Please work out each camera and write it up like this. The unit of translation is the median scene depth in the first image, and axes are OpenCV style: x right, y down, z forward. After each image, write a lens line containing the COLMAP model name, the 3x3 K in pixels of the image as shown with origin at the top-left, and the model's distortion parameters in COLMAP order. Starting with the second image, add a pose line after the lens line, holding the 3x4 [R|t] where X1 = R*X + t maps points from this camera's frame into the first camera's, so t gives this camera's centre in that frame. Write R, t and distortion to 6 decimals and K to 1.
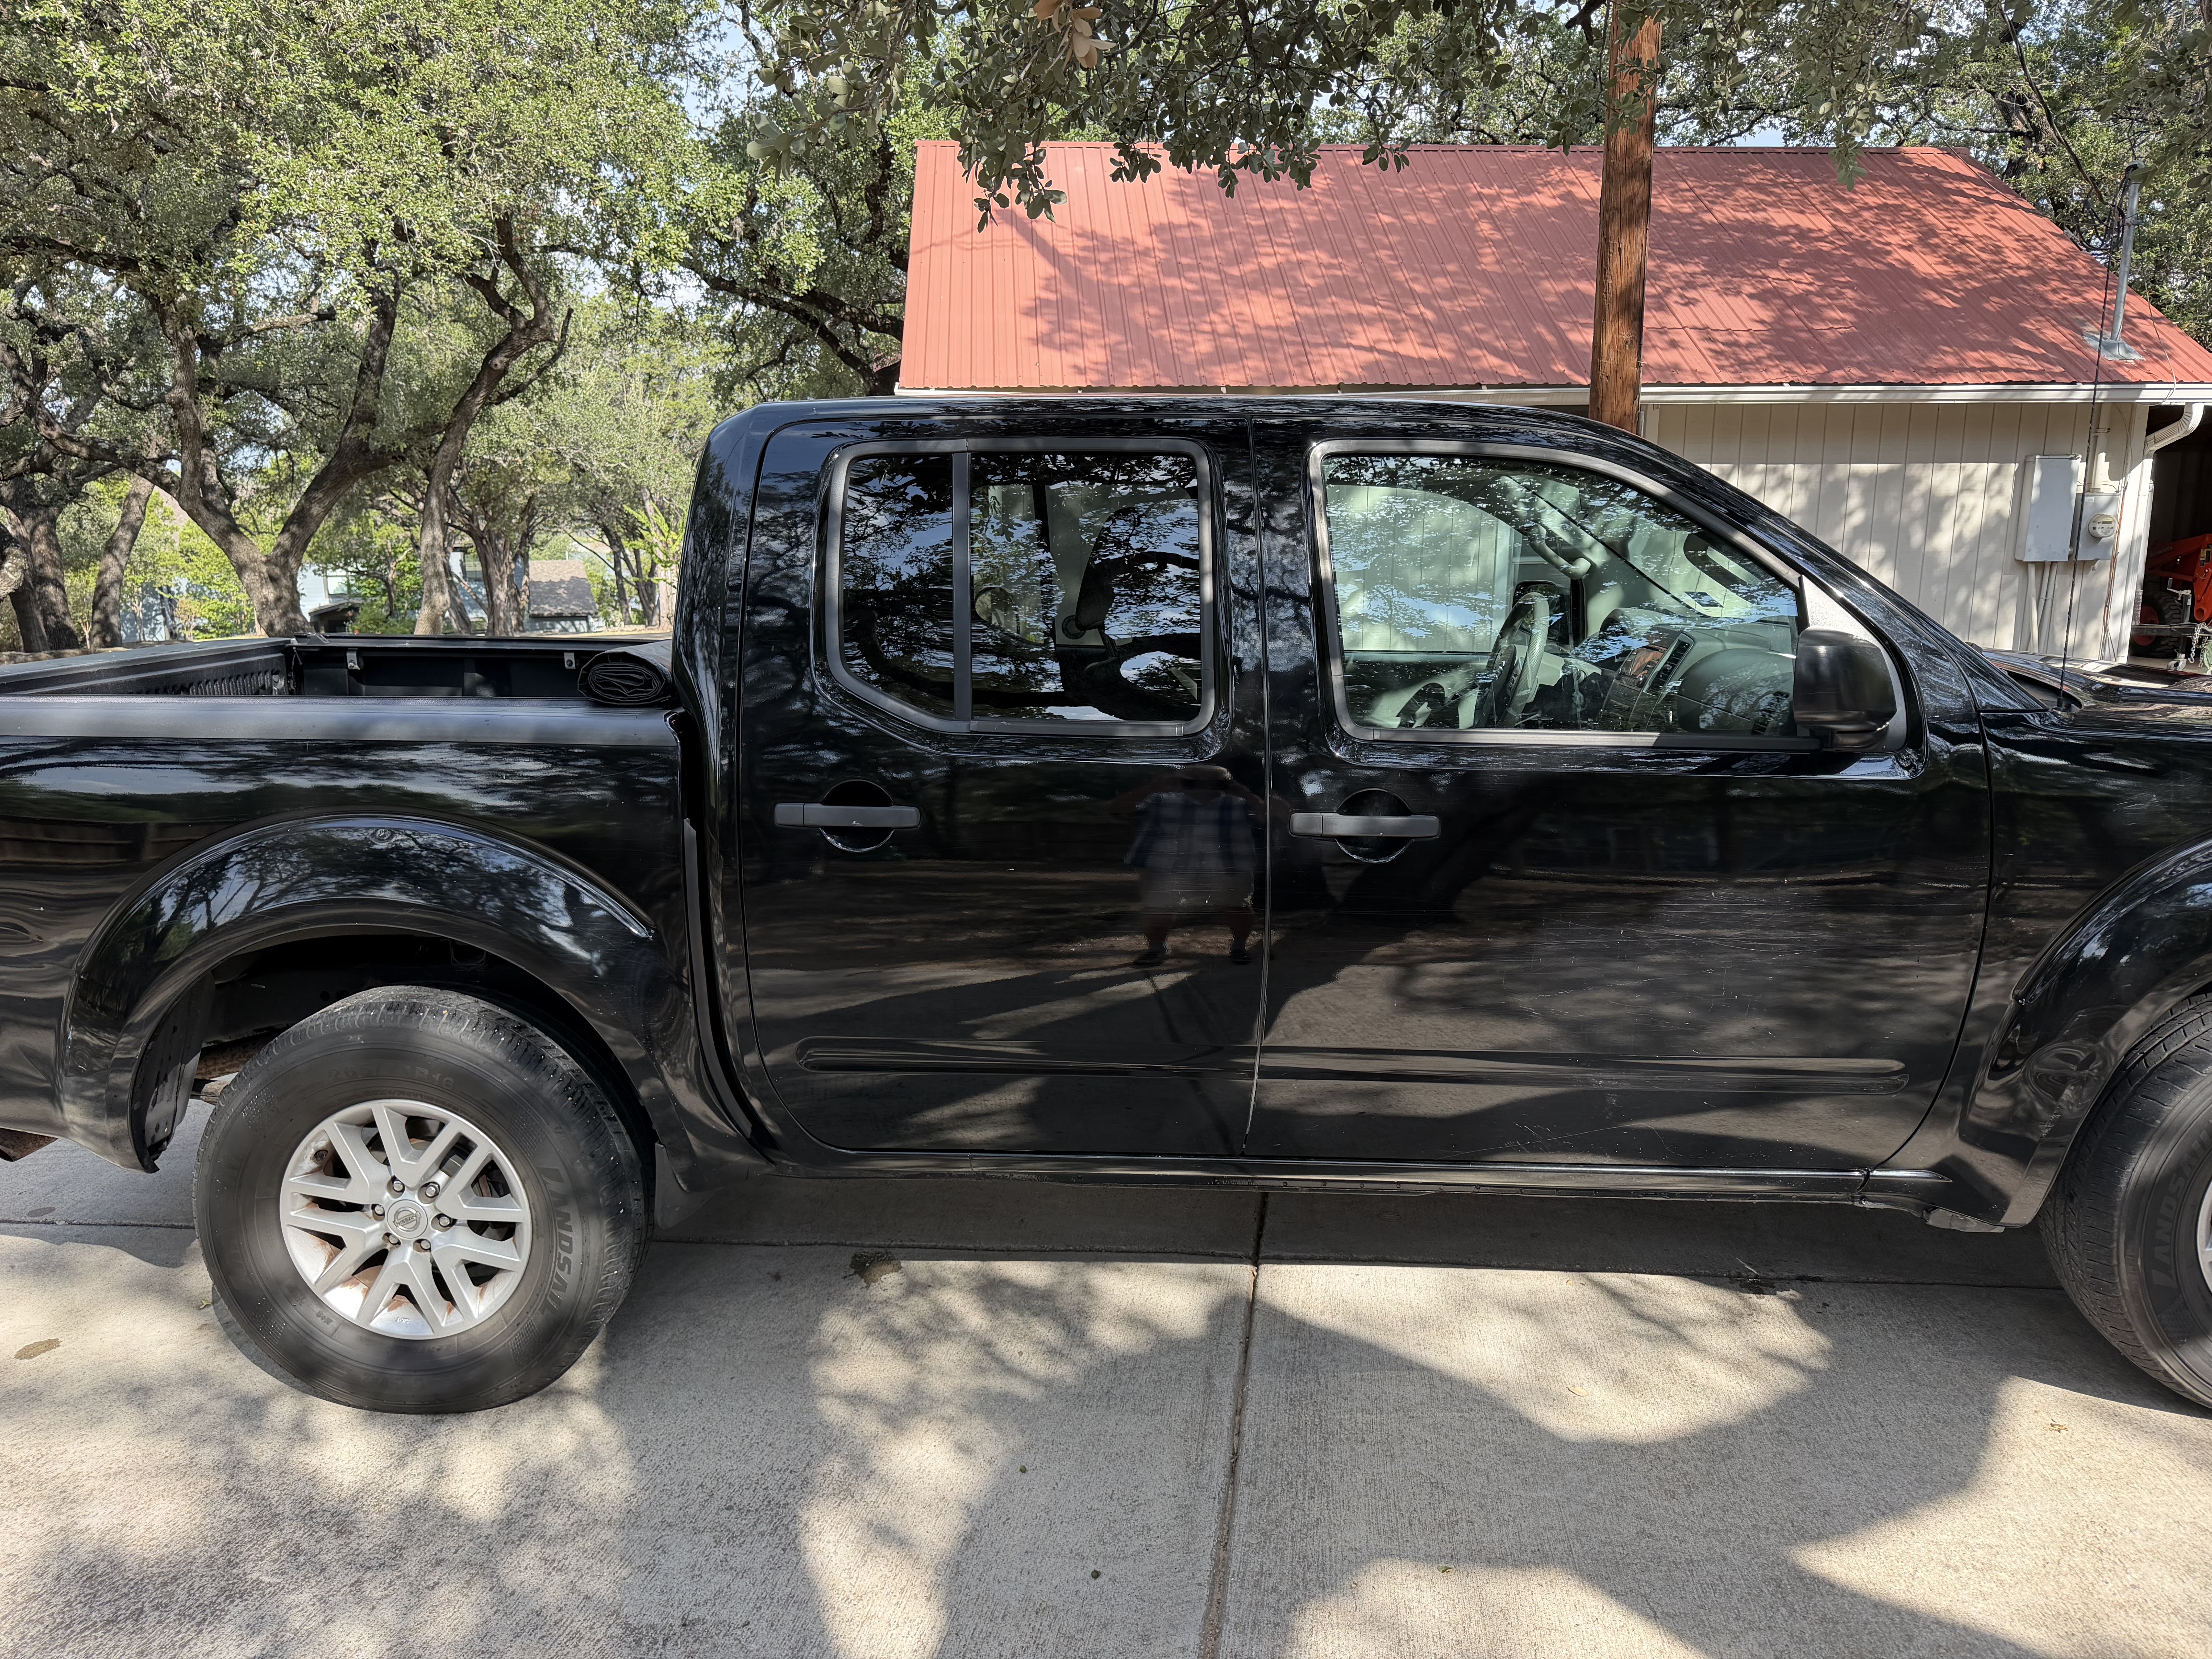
lens RADIAL K [[1542.9, 0, 1106.0], [0, 1542.9, 829.5], [0, 0, 1]] dist [0.010610, -0.001009]
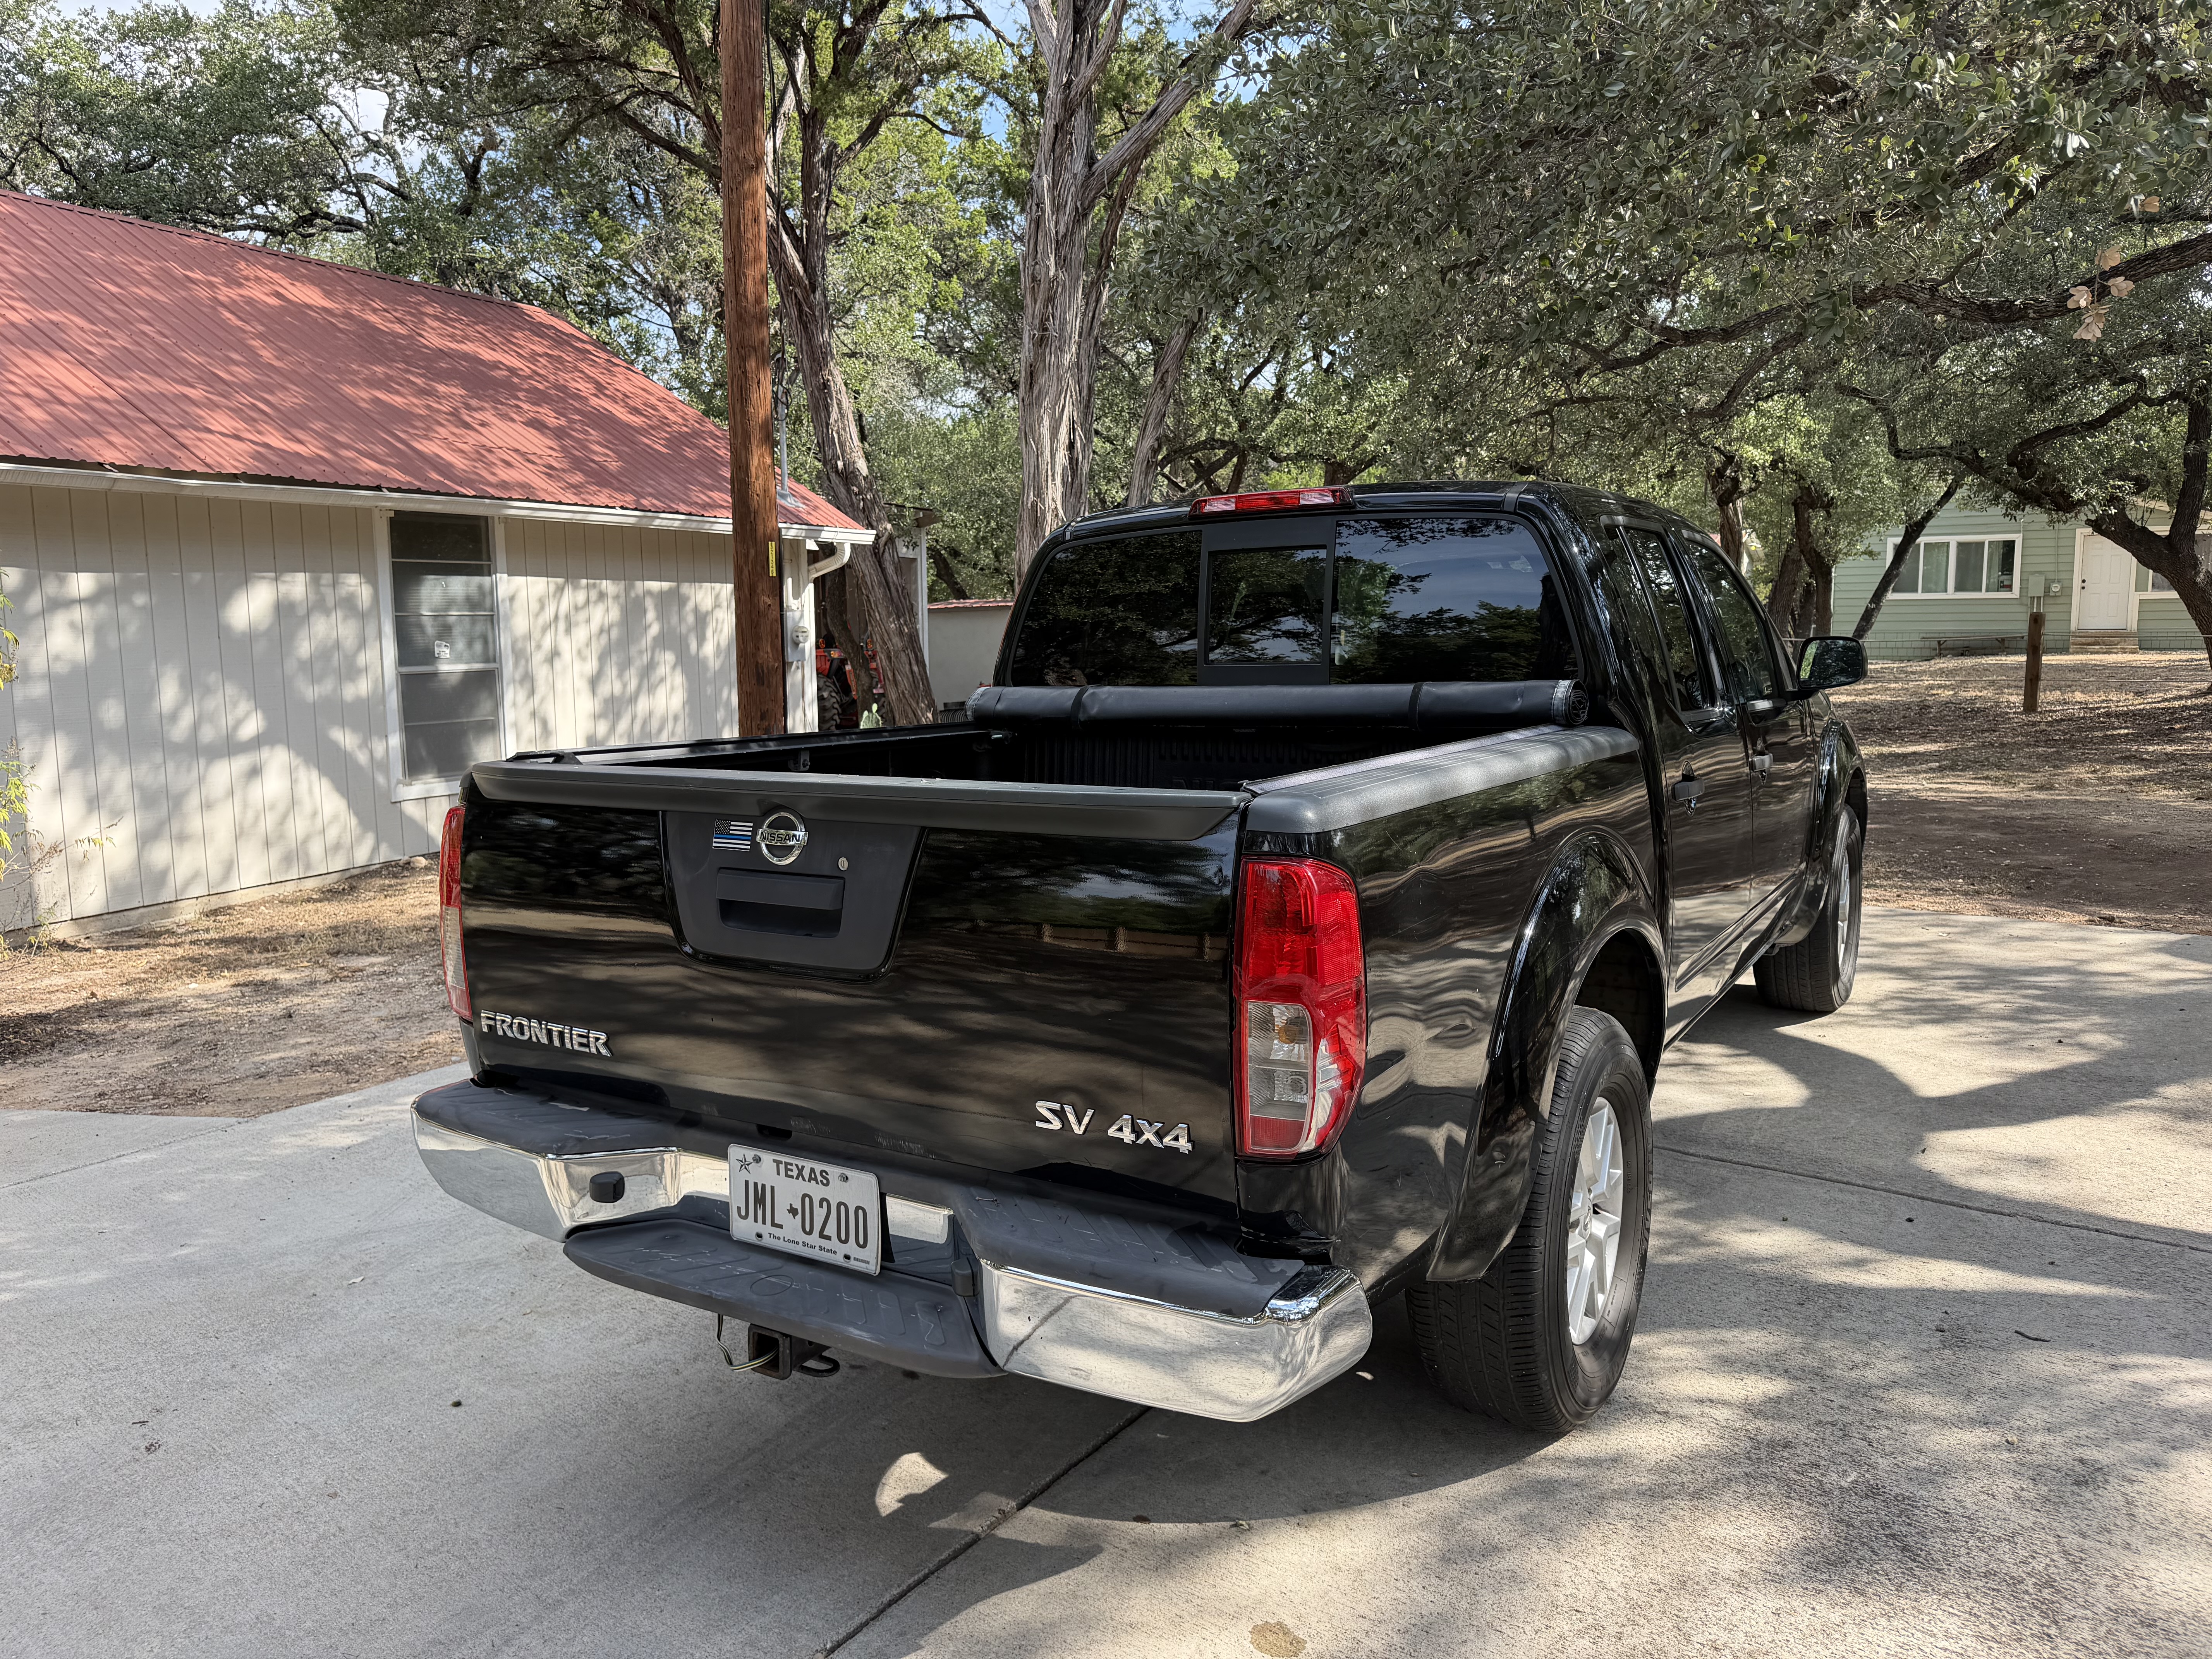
lens RADIAL K [[1567.7, 0, 1106.0], [0, 1567.7, 829.5], [0, 0, 1]] dist [0.013483, 0.003421]
pose [[0.486938, -0.113738, 0.865999, -1.435192], [0.189094, 0.981699, 0.022609, -0.086904], [-0.852722, 0.152746, 0.499534, 0.675738]]
